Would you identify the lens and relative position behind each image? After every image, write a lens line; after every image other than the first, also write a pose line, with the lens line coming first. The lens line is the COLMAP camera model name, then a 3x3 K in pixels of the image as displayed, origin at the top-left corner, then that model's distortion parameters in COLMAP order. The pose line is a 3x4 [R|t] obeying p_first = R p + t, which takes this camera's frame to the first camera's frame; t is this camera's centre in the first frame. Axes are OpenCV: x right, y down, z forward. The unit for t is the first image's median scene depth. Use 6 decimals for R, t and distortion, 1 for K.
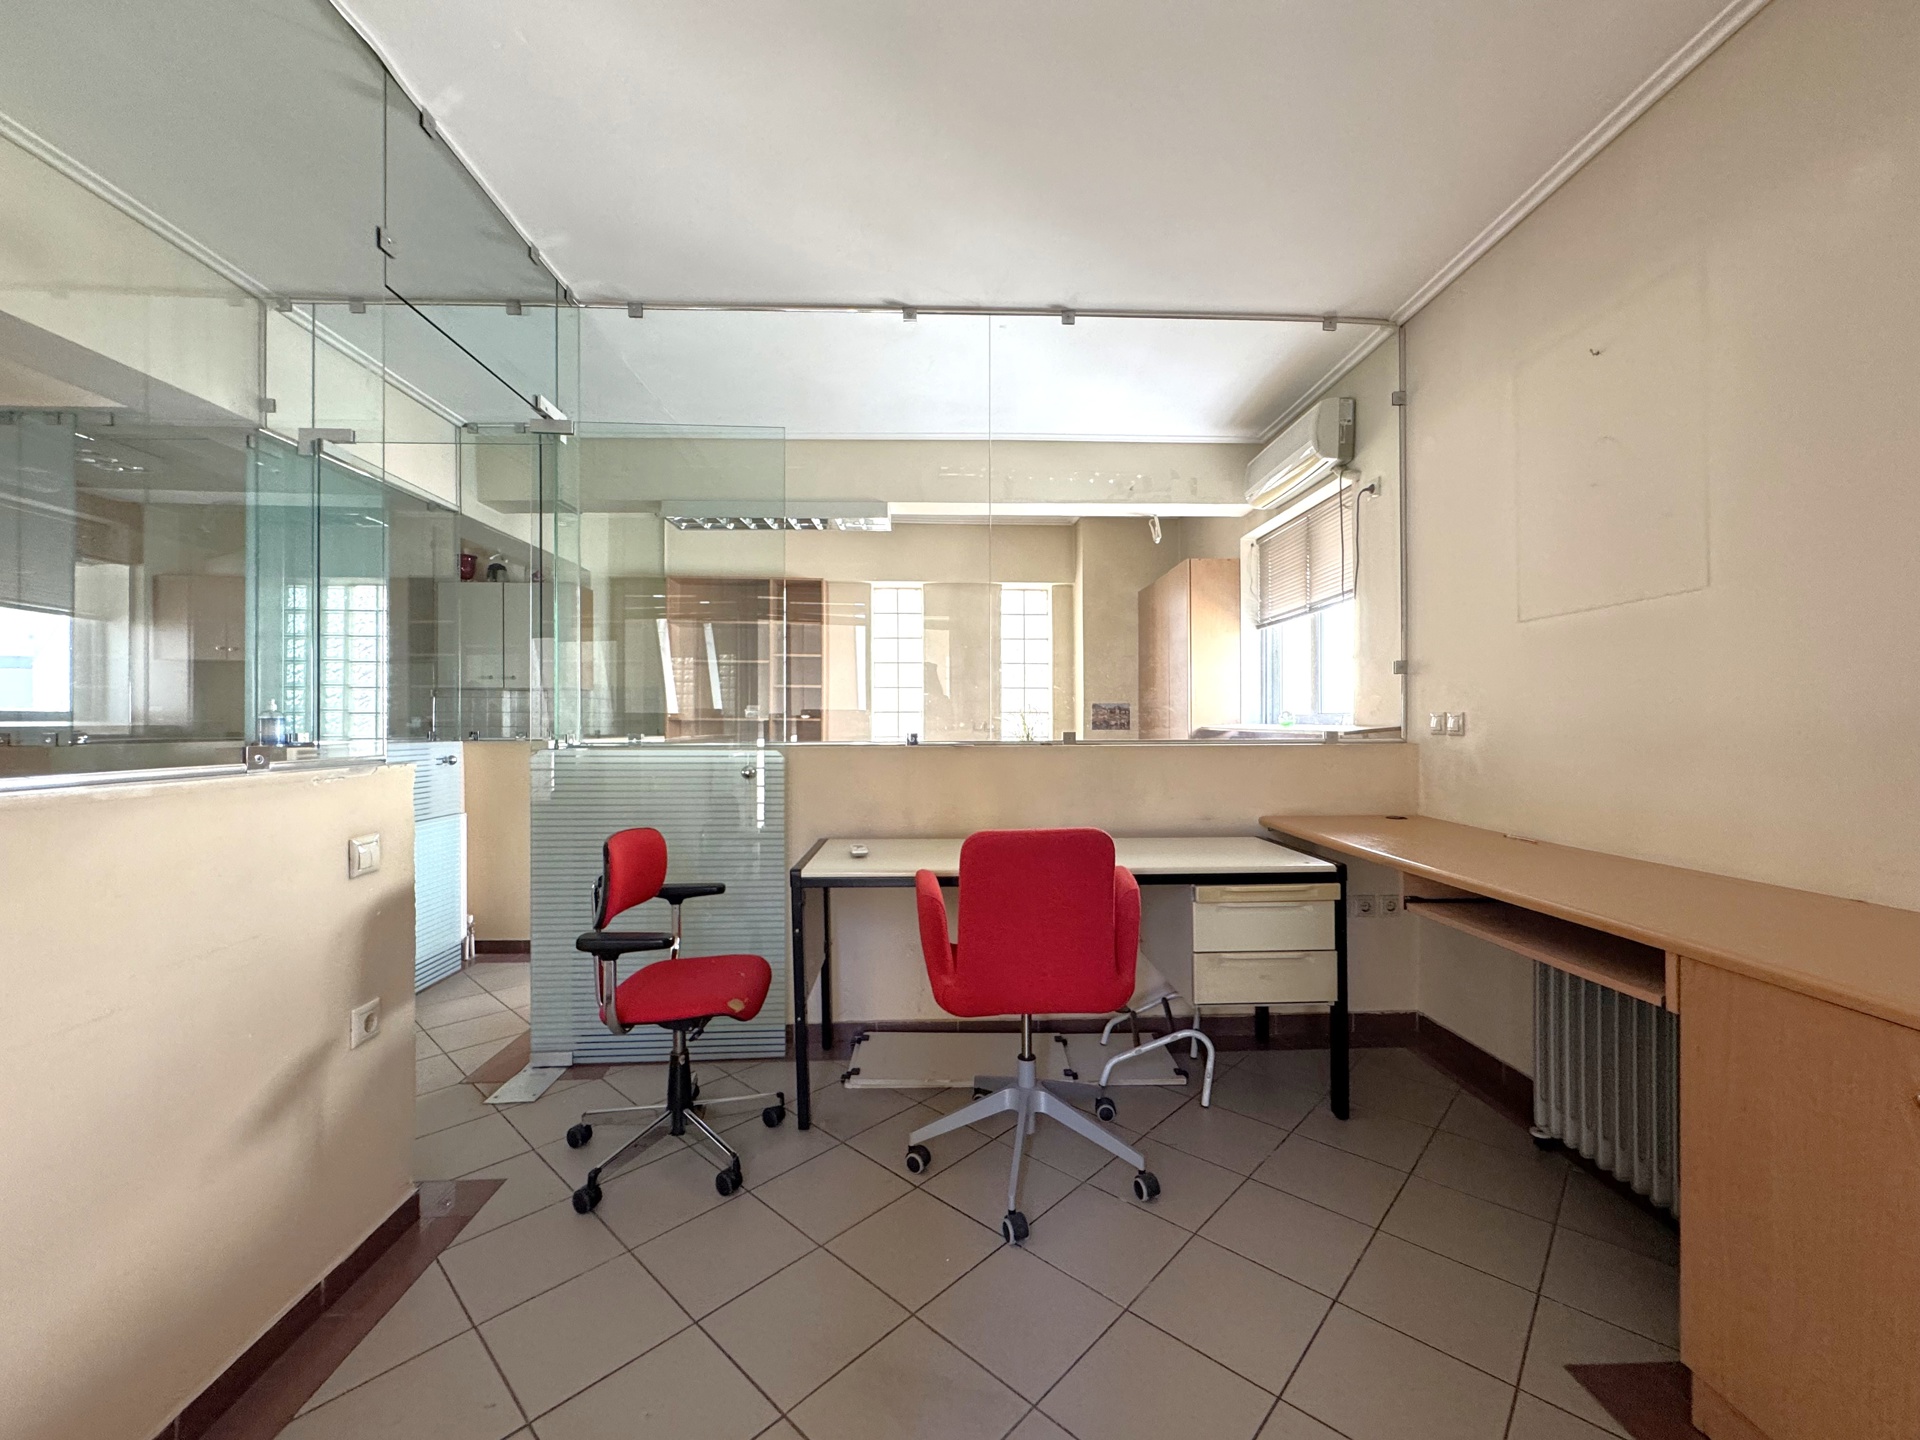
lens RADIAL K [[779.2, 0, 960.0], [0, 779.2, 720.0], [0, 0, 1]] dist [-0.001390, -0.000015]
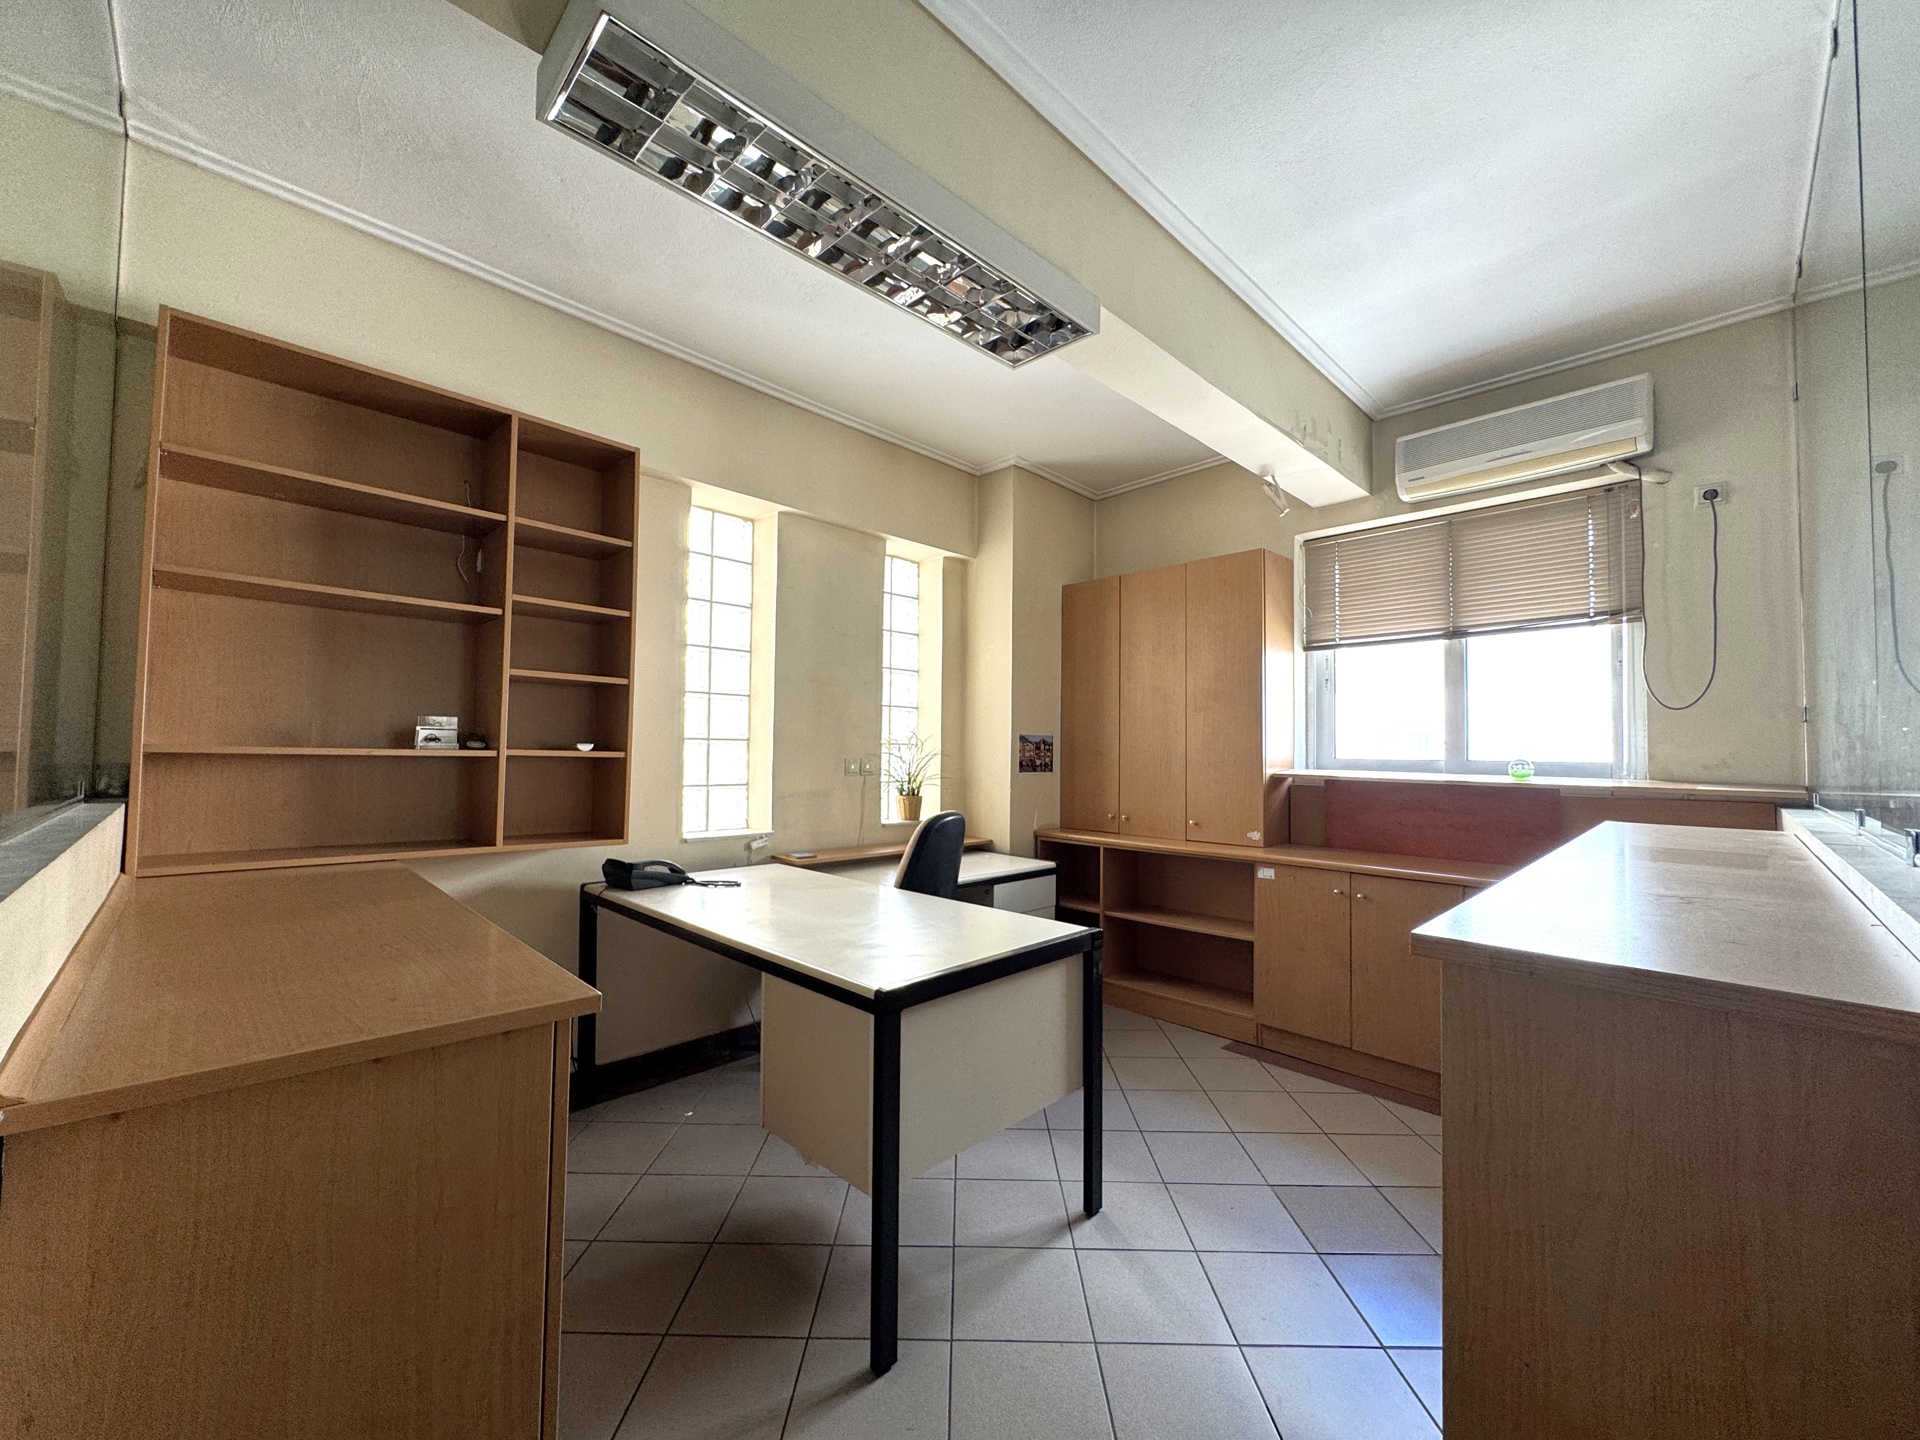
lens RADIAL K [[779.2, 0, 960.0], [0, 779.2, 720.0], [0, 0, 1]] dist [-0.001390, -0.000015]
pose [[0.740129, 0.039072, 0.671328, -0.668380], [-0.023744, 0.999207, -0.031977, -0.021488], [-0.672045, 0.007727, 0.740470, 1.039162]]
